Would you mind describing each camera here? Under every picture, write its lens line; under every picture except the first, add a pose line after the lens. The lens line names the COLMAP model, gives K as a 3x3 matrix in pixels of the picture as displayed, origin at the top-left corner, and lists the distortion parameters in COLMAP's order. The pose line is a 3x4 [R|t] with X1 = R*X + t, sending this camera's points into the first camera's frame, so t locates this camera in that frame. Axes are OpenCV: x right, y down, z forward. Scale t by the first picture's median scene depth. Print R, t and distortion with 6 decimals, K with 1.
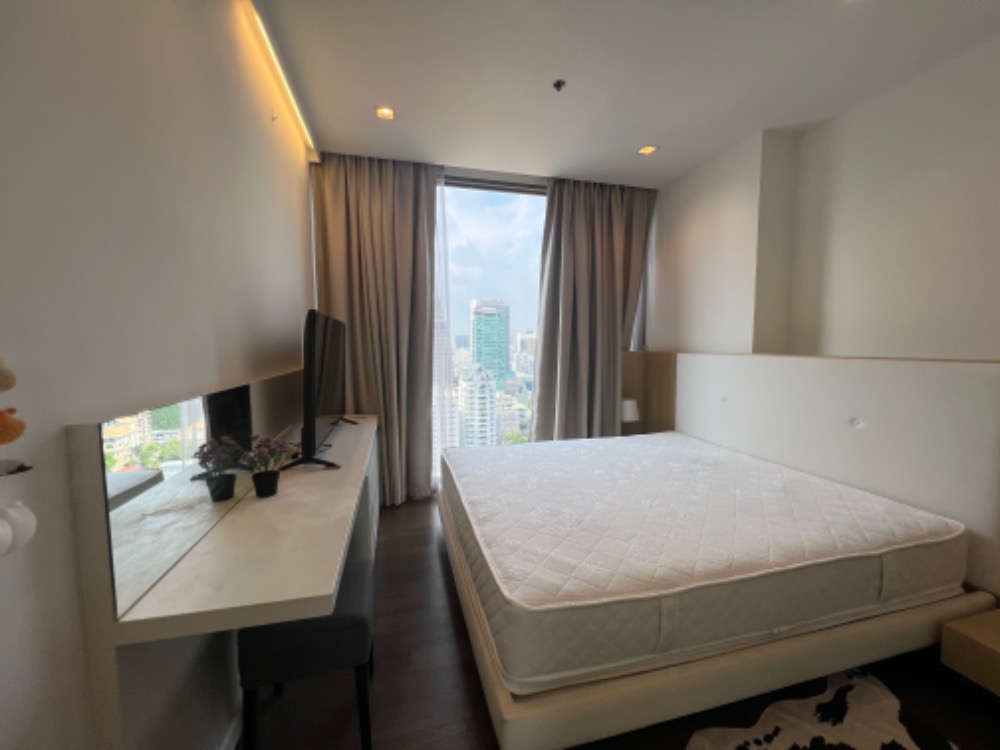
lens RADIAL K [[399.0, 0, 500.0], [0, 399.0, 375.0], [0, 0, 1]] dist [-0.000199, 0.000410]
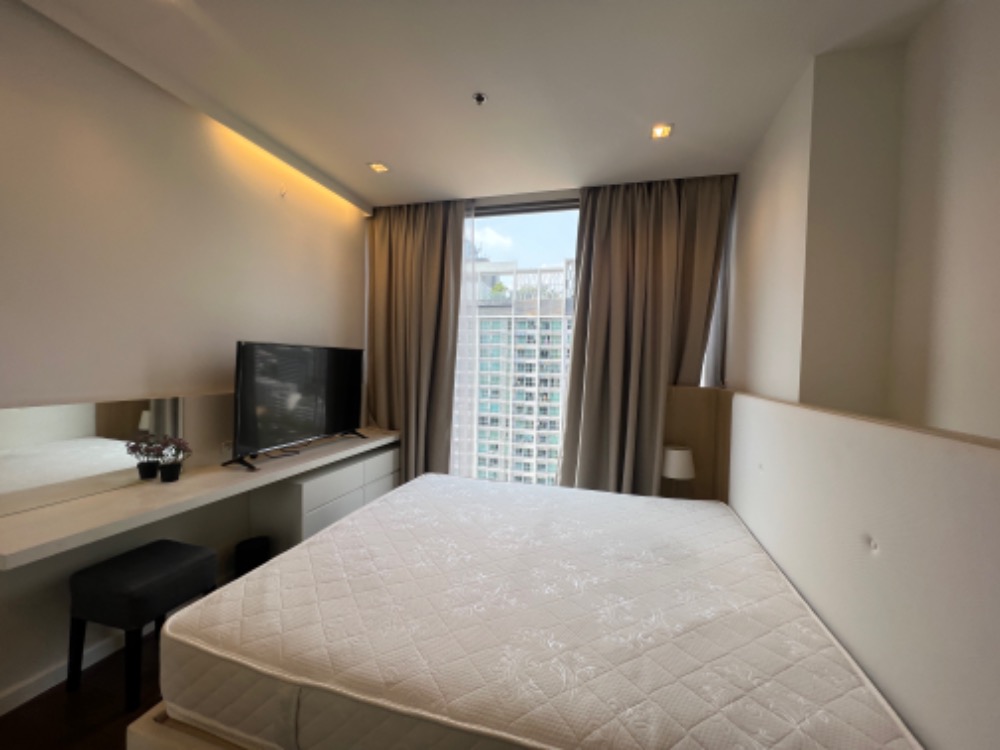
lens RADIAL K [[399.0, 0, 500.0], [0, 399.0, 375.0], [0, 0, 1]] dist [-0.000199, 0.000410]
pose [[0.860284, 0.037244, -0.508452, 0.475928], [-0.067538, 0.996864, -0.041251, -0.031634], [0.505321, 0.069827, 0.860102, 0.183817]]
